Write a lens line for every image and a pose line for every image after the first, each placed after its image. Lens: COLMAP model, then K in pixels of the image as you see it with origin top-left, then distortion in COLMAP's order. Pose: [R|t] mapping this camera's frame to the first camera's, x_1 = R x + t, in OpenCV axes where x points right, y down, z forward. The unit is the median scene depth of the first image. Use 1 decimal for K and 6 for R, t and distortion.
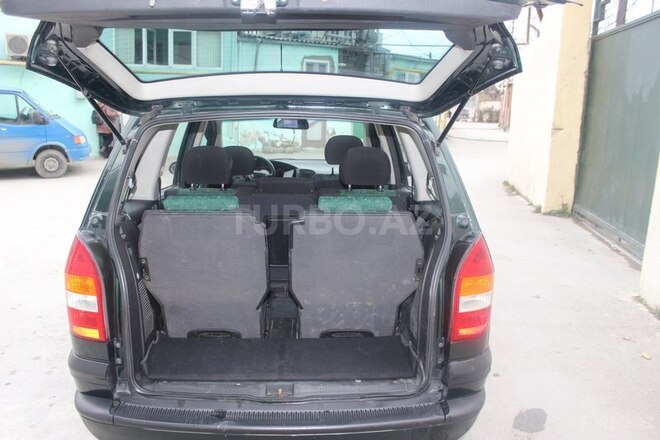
lens RADIAL K [[554.7, 0, 321.2], [0, 554.7, 198.2], [0, 0, 1]] dist [-0.154460, 0.192313]
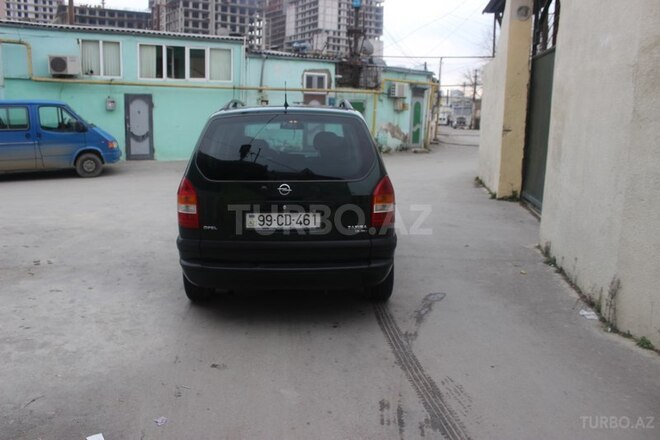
lens RADIAL K [[552.6, 0, 317.7], [0, 552.6, 217.7], [0, 0, 1]] dist [-0.161399, 0.146830]
pose [[0.999911, -0.006612, -0.011555, 0.009573], [0.006834, 0.999791, 0.019289, 0.030200], [0.011425, -0.019366, 0.999747, -0.164899]]
